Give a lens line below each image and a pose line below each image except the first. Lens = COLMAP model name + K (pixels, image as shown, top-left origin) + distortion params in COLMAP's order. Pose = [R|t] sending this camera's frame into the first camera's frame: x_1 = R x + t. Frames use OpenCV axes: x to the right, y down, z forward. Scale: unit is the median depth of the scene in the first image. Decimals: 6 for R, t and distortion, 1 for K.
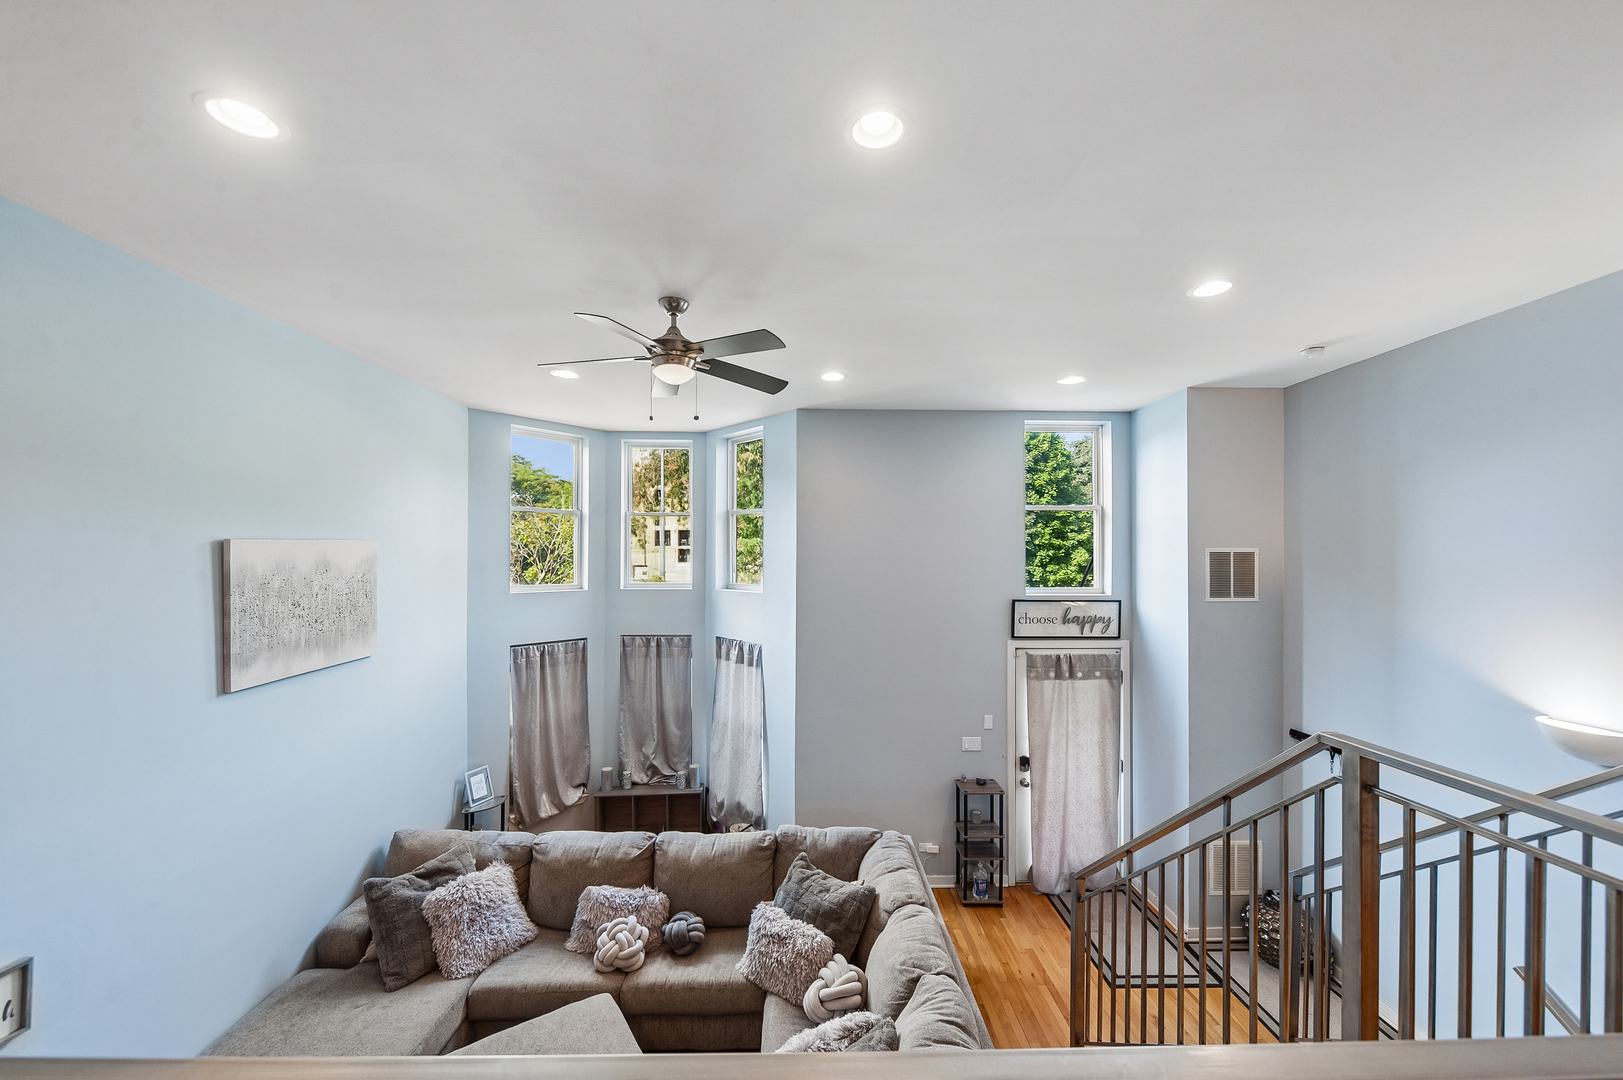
lens RADIAL K [[593.2, 0, 820.3], [0, 593.2, 557.0], [0, 0, 1]] dist [-0.002881, -0.000260]
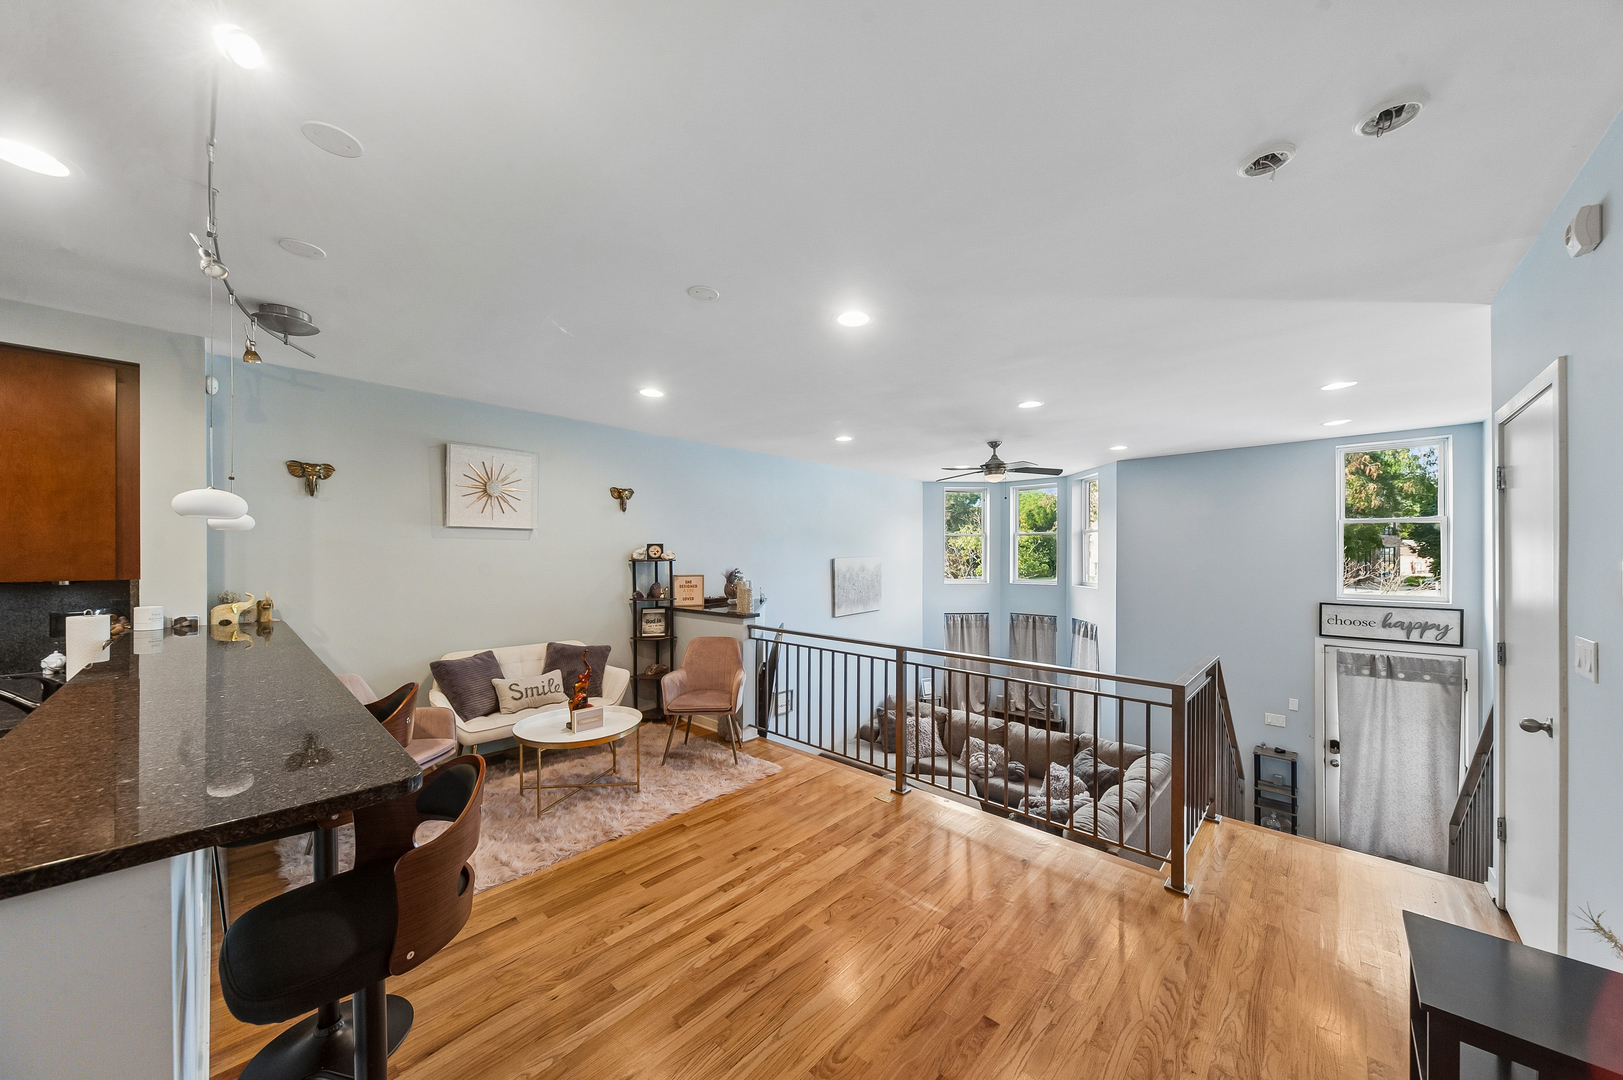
lens RADIAL K [[557.7, 0, 823.9], [0, 557.7, 550.8], [0, 0, 1]] dist [0.000217, -0.000669]
pose [[0.722492, -0.007899, -0.691334, 0.380981], [0.004313, 0.999967, -0.006918, -0.026722], [0.691366, 0.002016, 0.722502, -0.463538]]
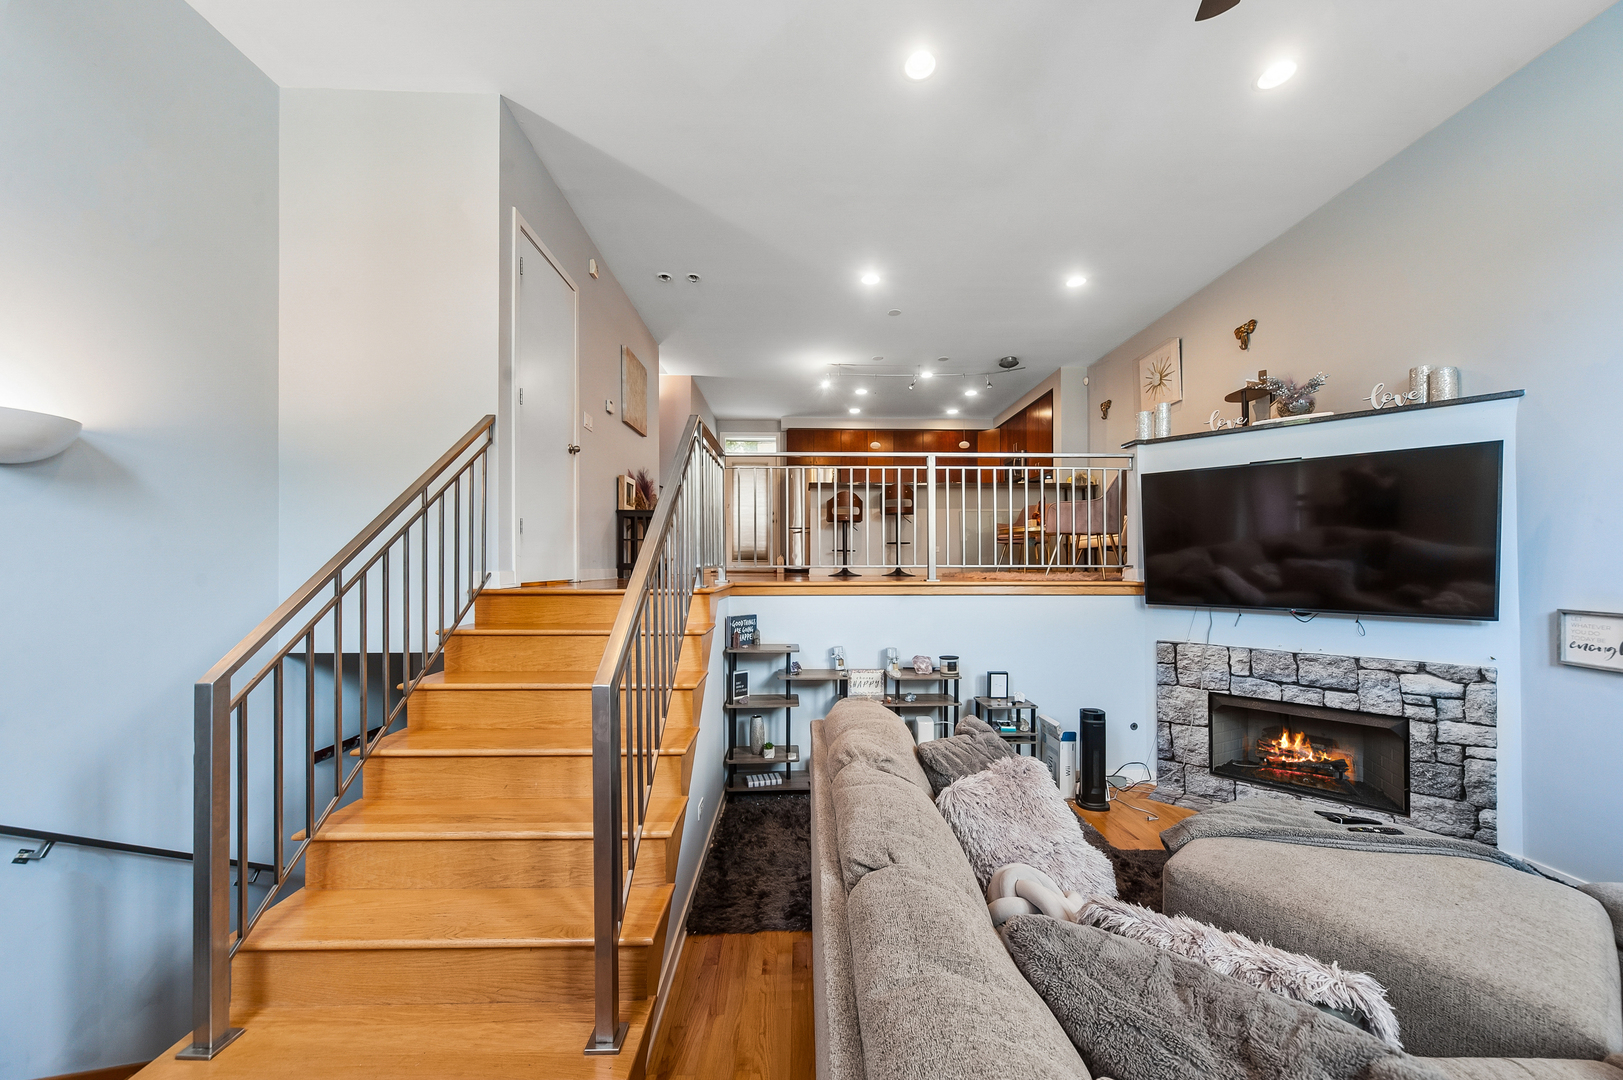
lens RADIAL K [[557.7, 0, 825.4], [0, 557.7, 566.7], [0, 0, 1]] dist [0.000217, -0.000669]
pose [[-0.999805, 0.004088, -0.019304, 0.142538], [0.004202, 0.999974, -0.005860, 0.248917], [0.019279, -0.005940, -0.999796, 0.889627]]
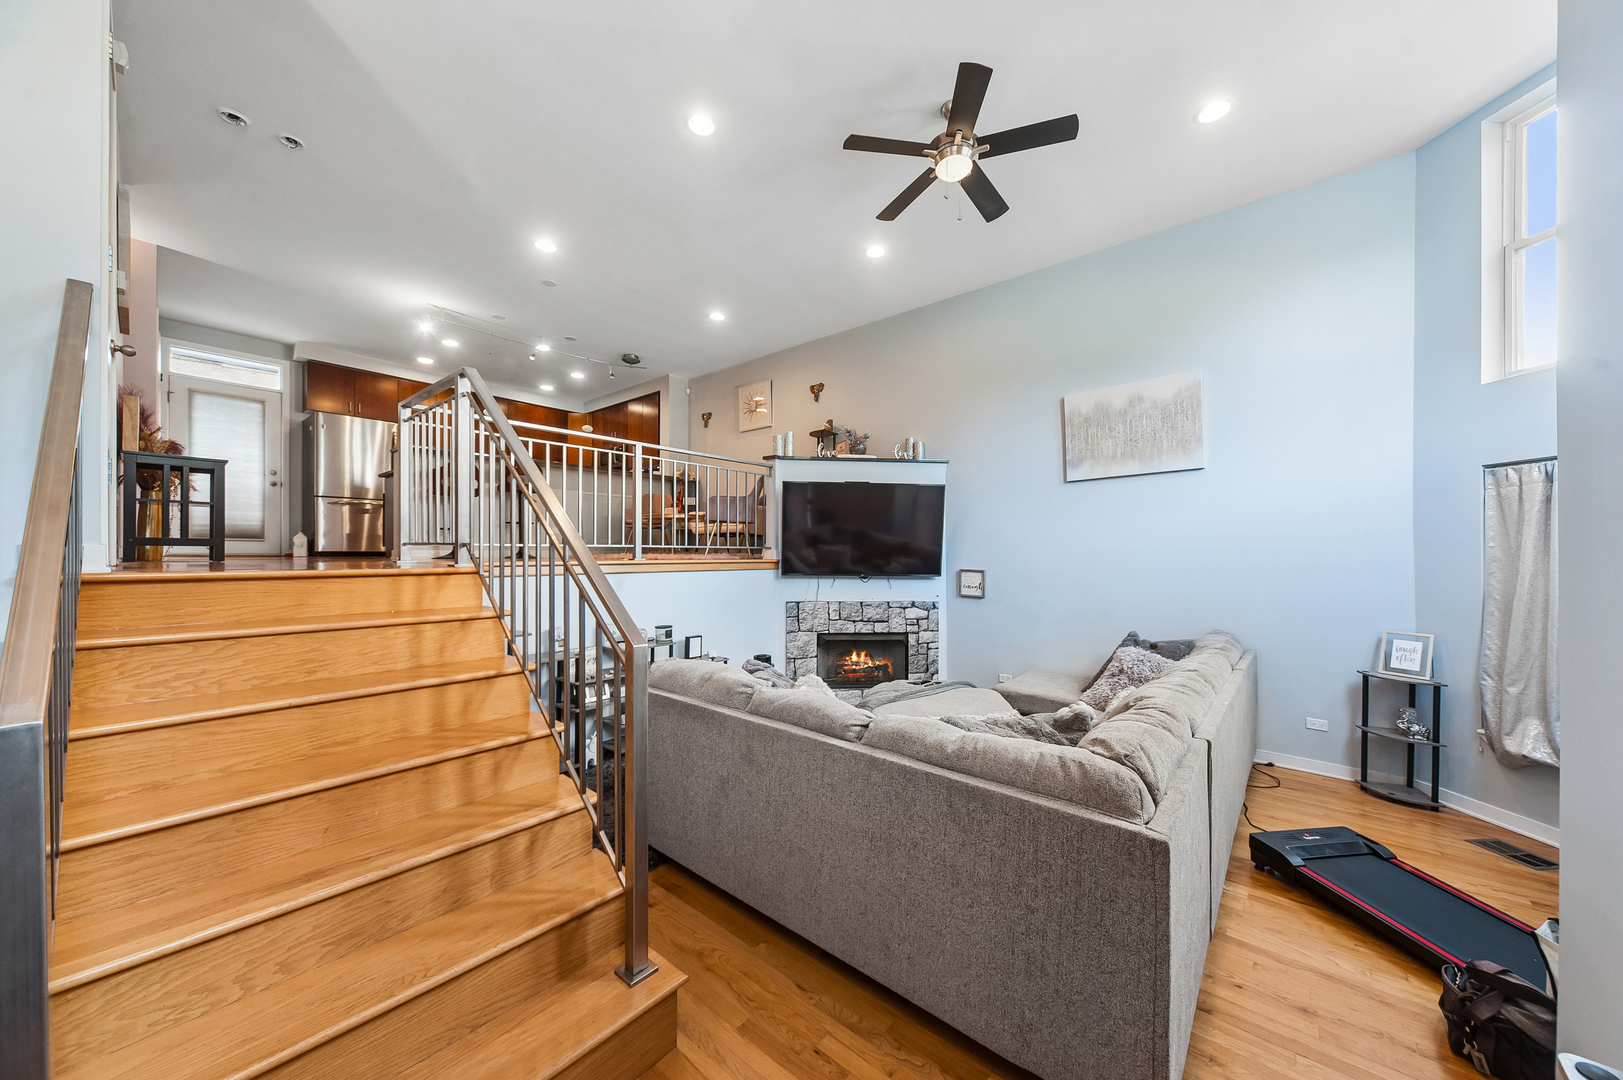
lens RADIAL K [[557.7, 0, 828.6], [0, 557.7, 556.1], [0, 0, 1]] dist [0.000217, -0.000669]
pose [[-0.645964, 0.006606, -0.763339, 0.444935], [0.003955, 0.999978, 0.005307, 0.256096], [0.763357, 0.000409, -0.645976, 0.883387]]
